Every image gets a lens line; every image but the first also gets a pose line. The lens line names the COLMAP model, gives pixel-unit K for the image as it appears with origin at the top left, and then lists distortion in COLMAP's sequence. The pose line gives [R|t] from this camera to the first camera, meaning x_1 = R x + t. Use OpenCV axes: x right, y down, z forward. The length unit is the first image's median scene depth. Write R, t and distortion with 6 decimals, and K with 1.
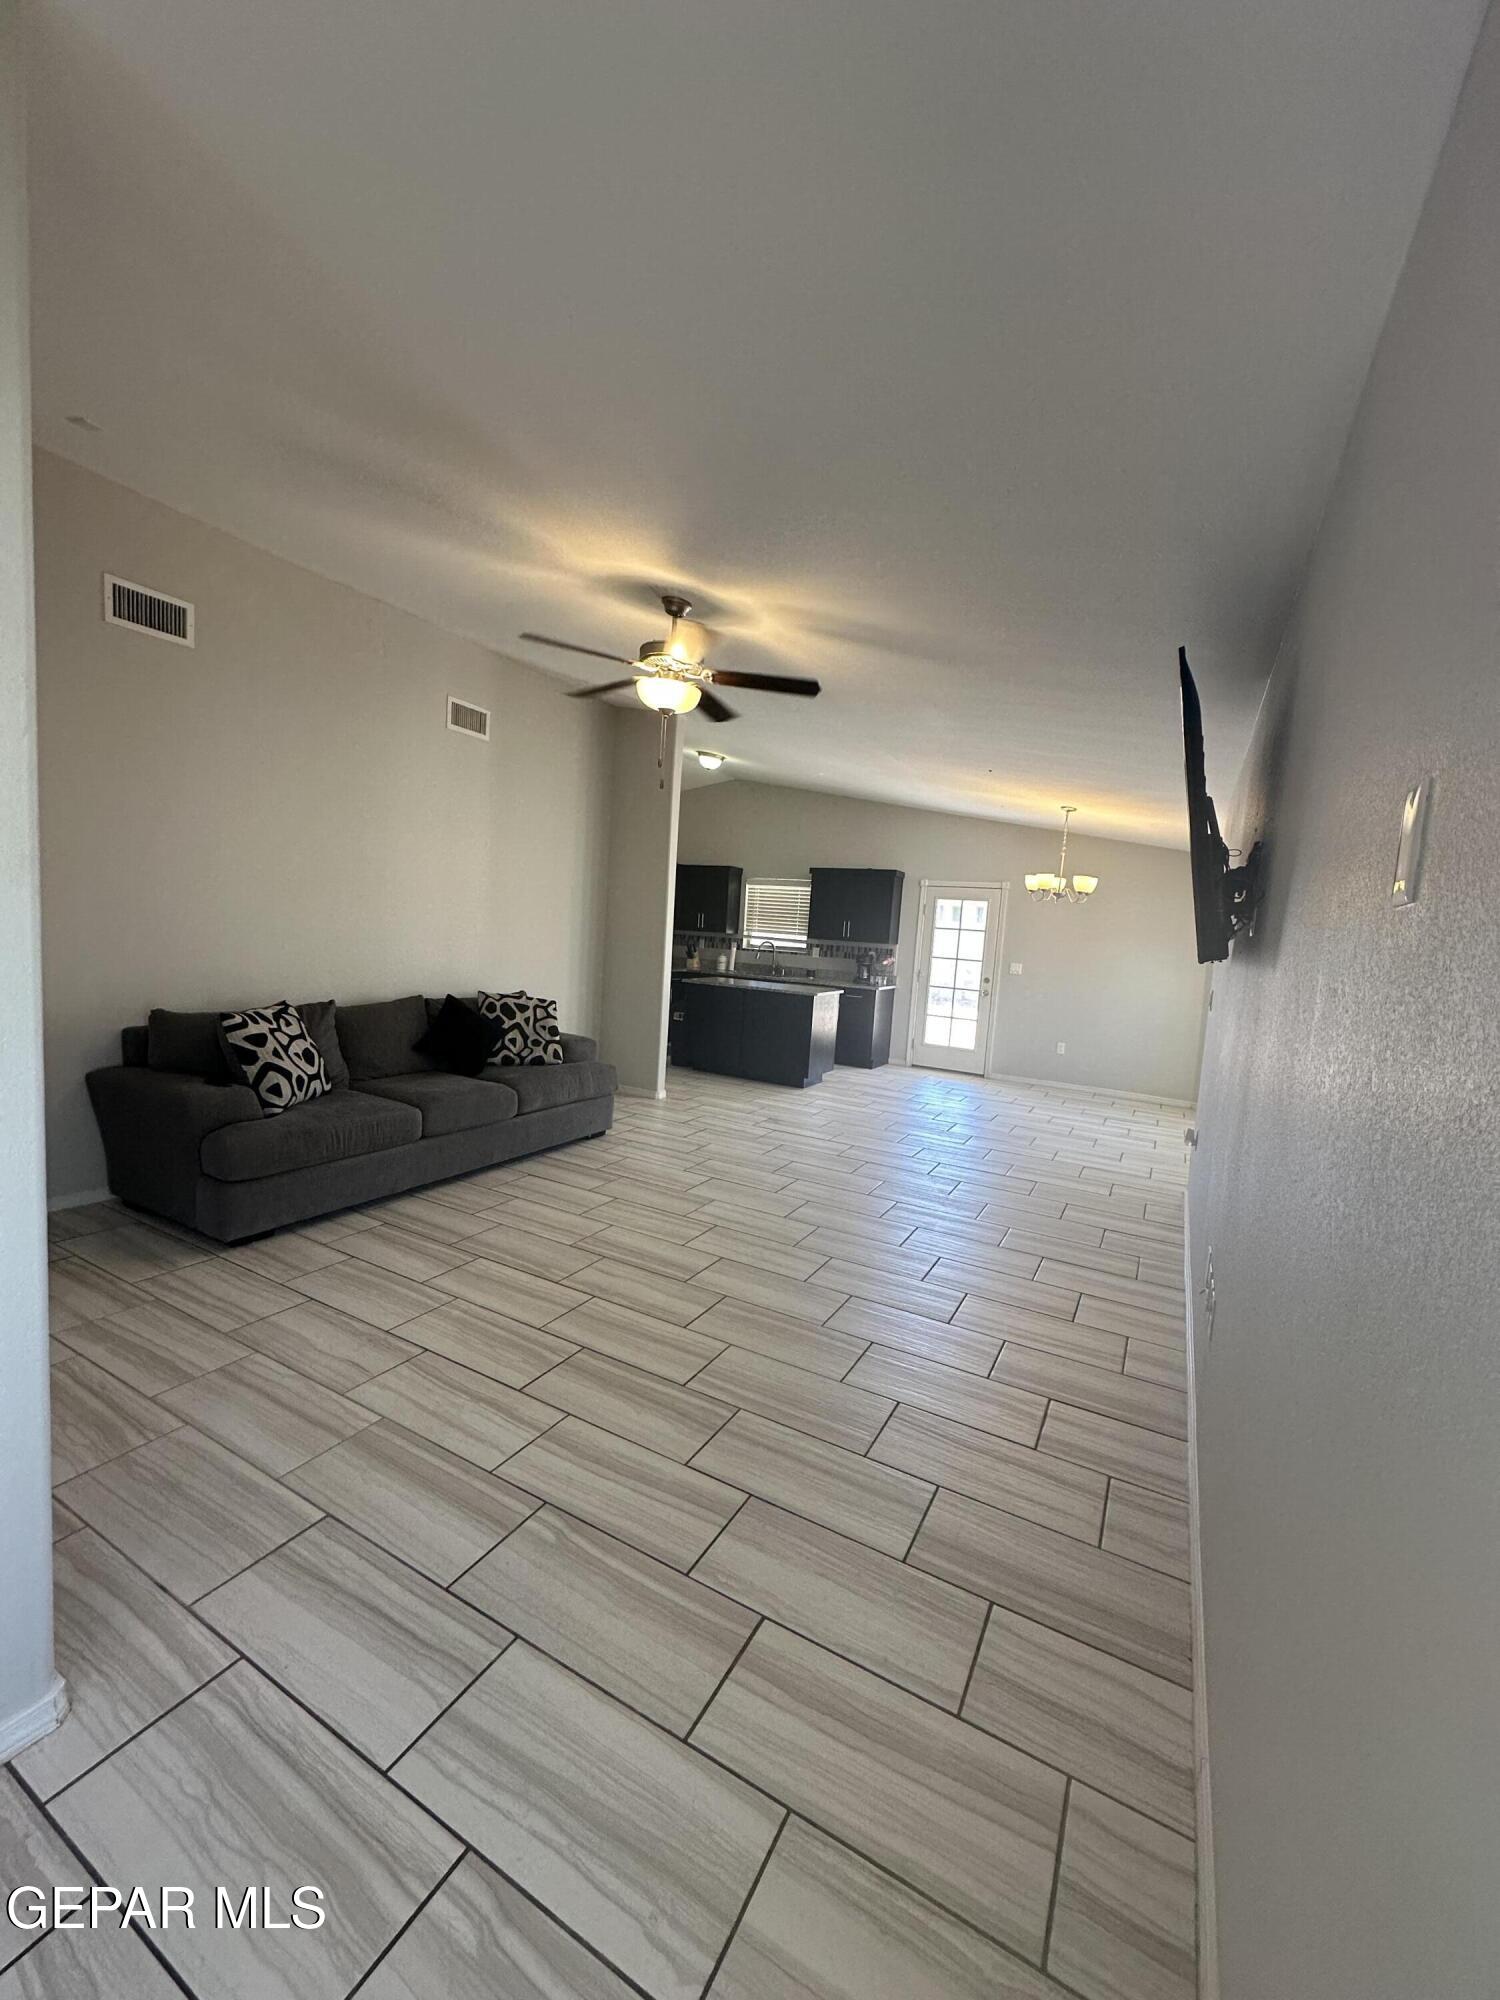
lens RADIAL K [[796.0, 0, 752.9], [0, 796.0, 998.1], [0, 0, 1]] dist [-0.007556, 0.002151]
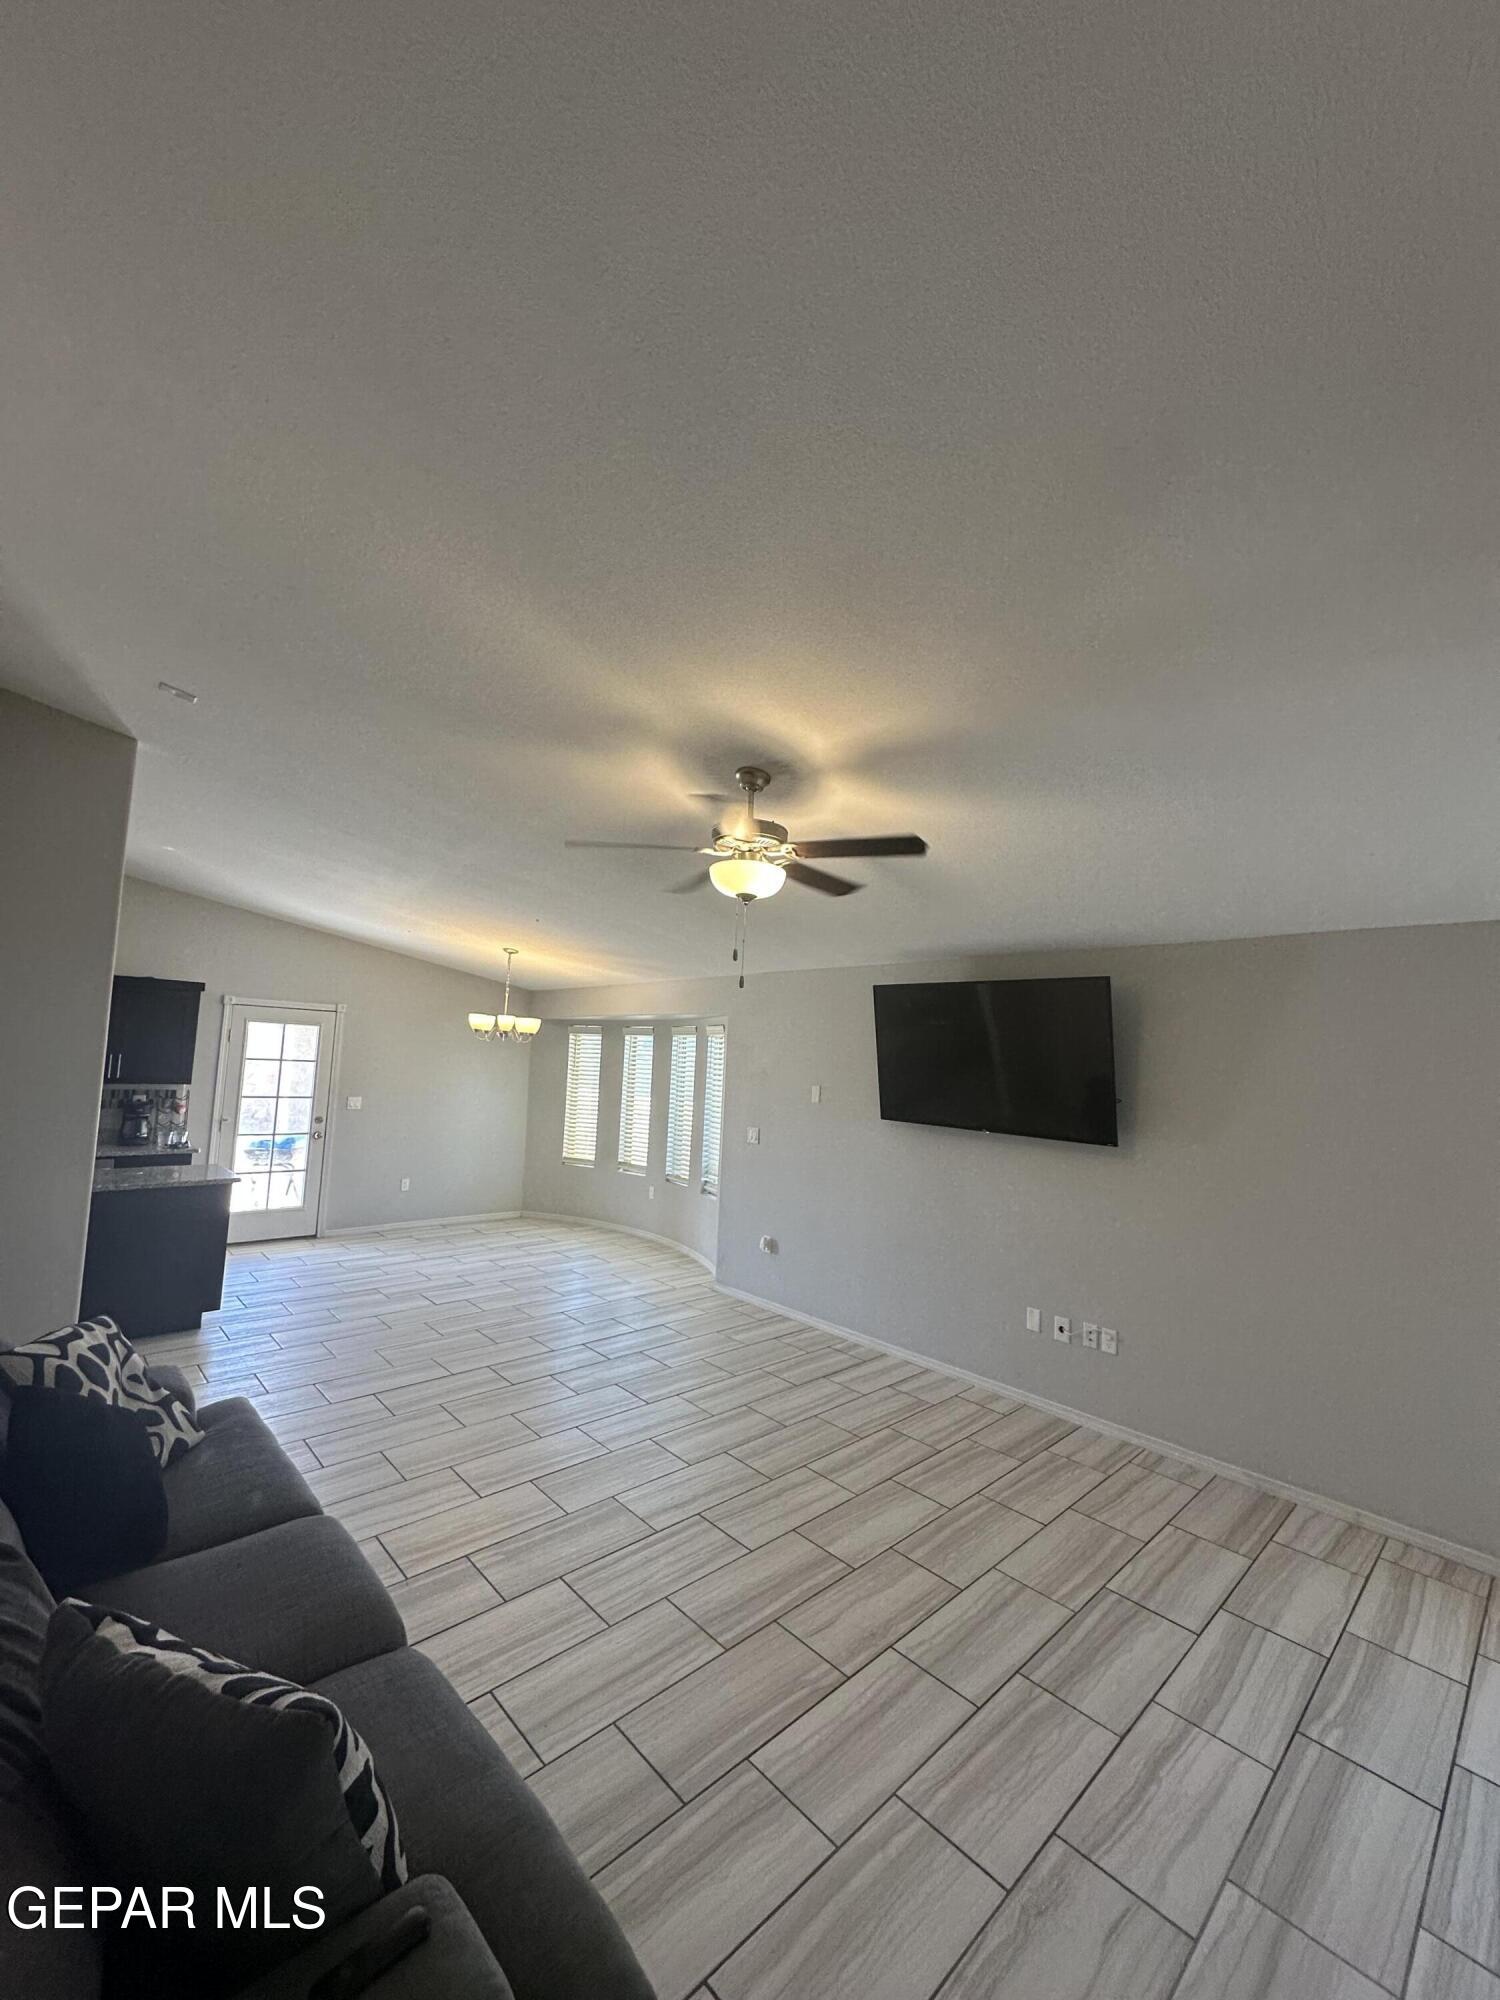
lens RADIAL K [[796.0, 0, 752.9], [0, 796.0, 998.1], [0, 0, 1]] dist [-0.007556, 0.002151]
pose [[0.315749, 0.022158, 0.948584, -0.358530], [0.058683, 0.997357, -0.042831, -0.087856], [-0.947026, 0.069189, 0.313614, 0.296307]]
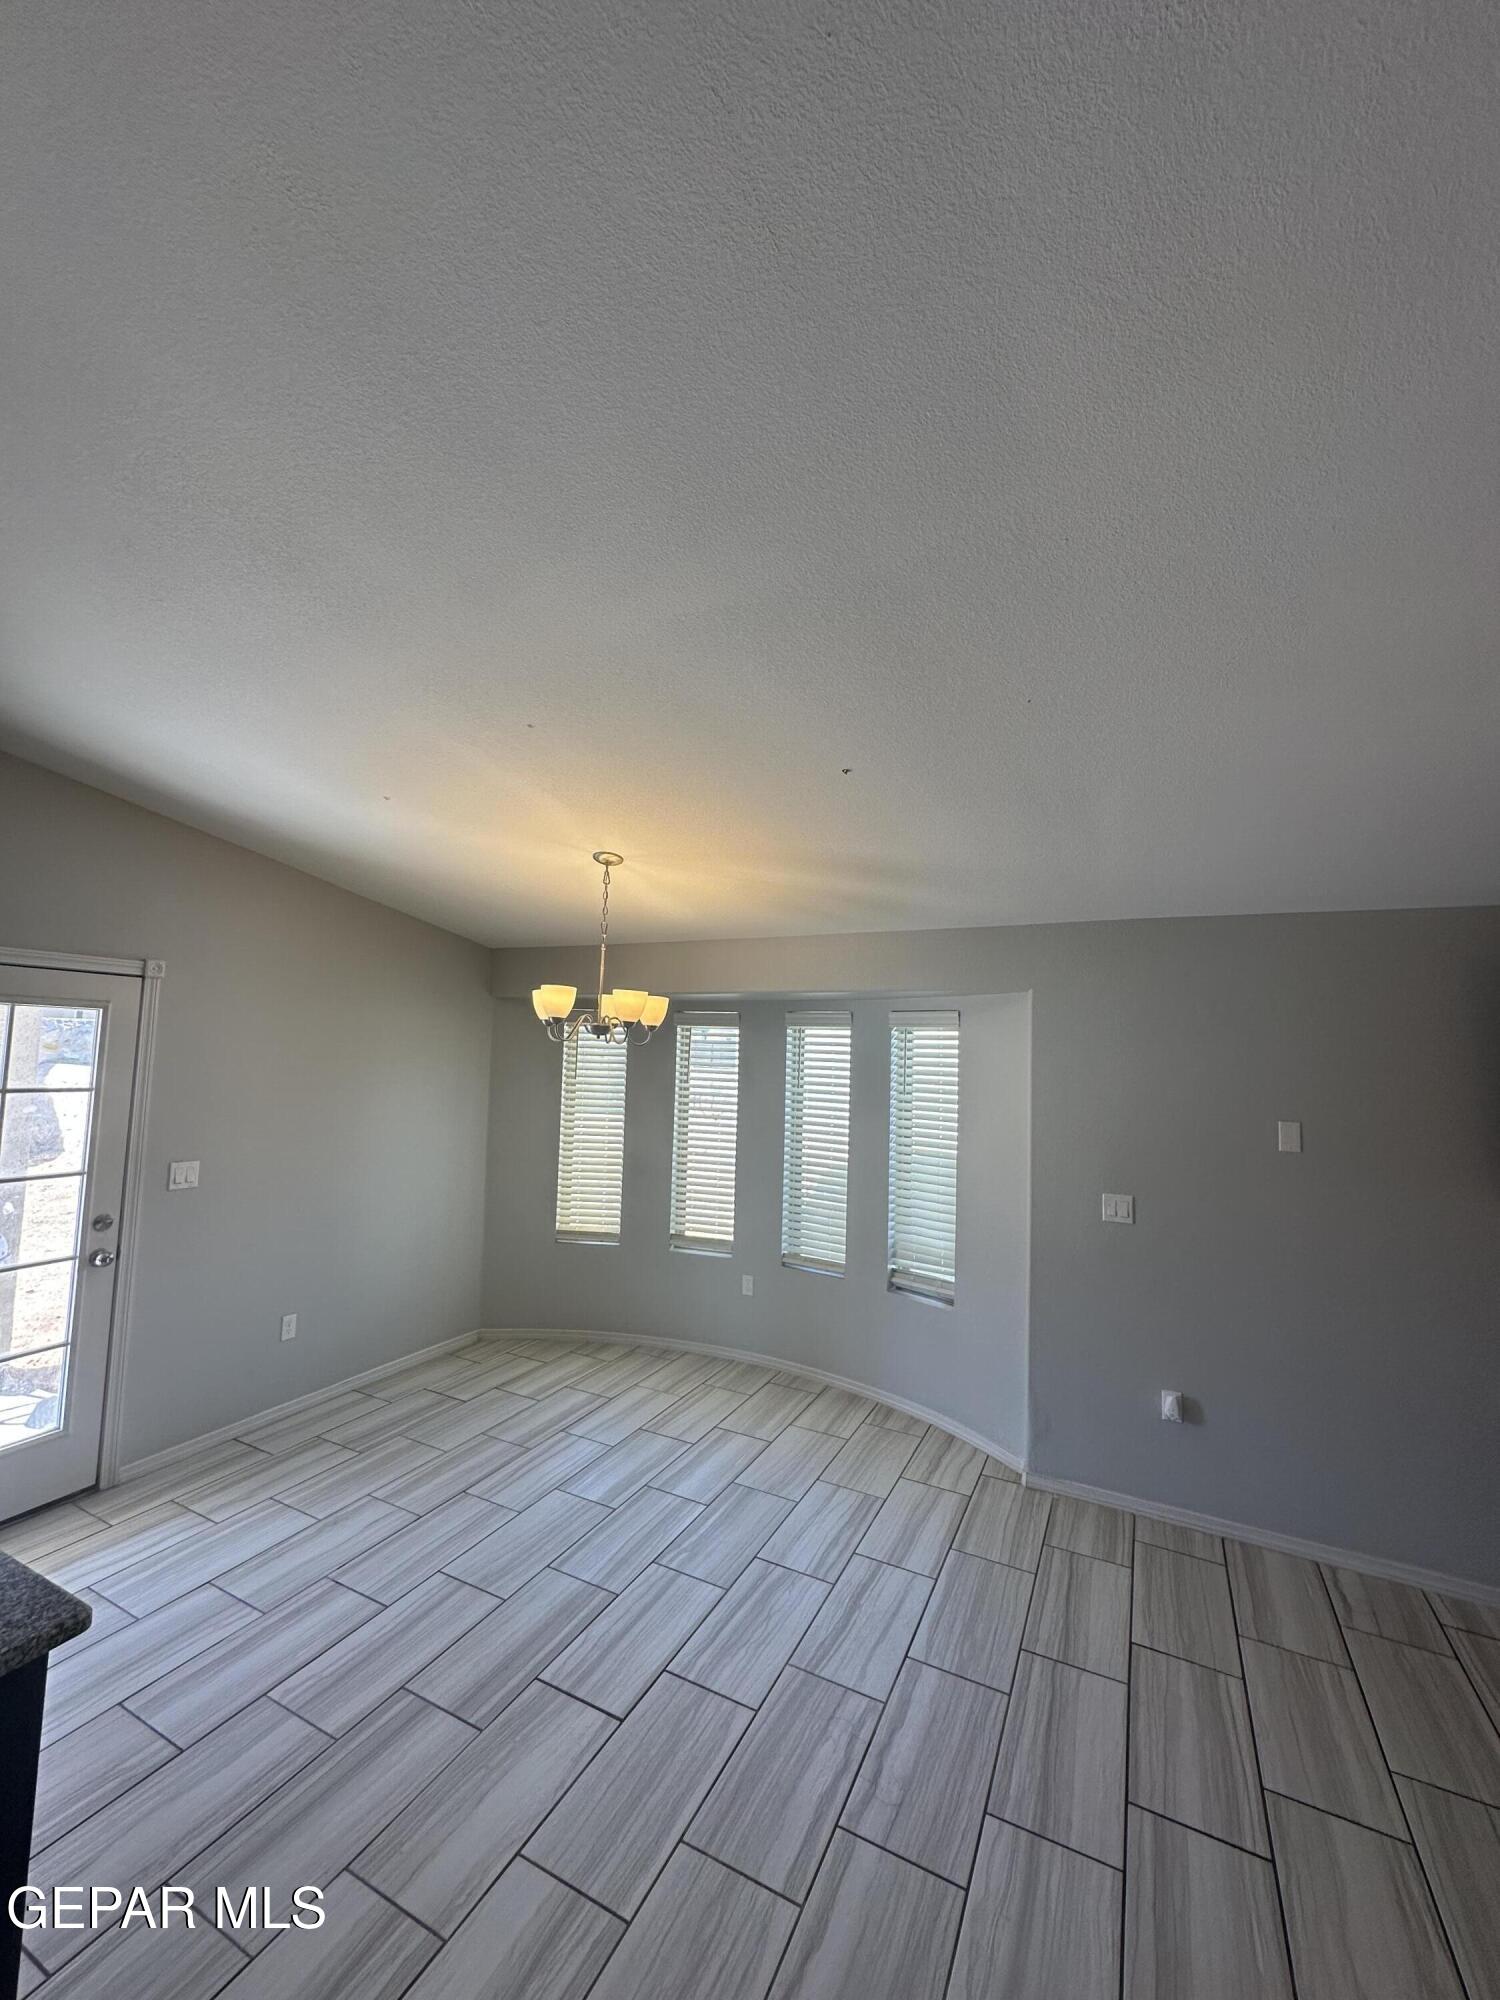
lens RADIAL K [[812.7, 0, 750.0], [0, 812.7, 1000.0], [0, 0, 1]] dist [0.010869, 0.000227]
pose [[-0.018840, -0.001102, 0.999822, -0.091155], [0.055828, 0.998438, 0.002153, -0.109695], [-0.998263, 0.055859, -0.018749, 0.702891]]
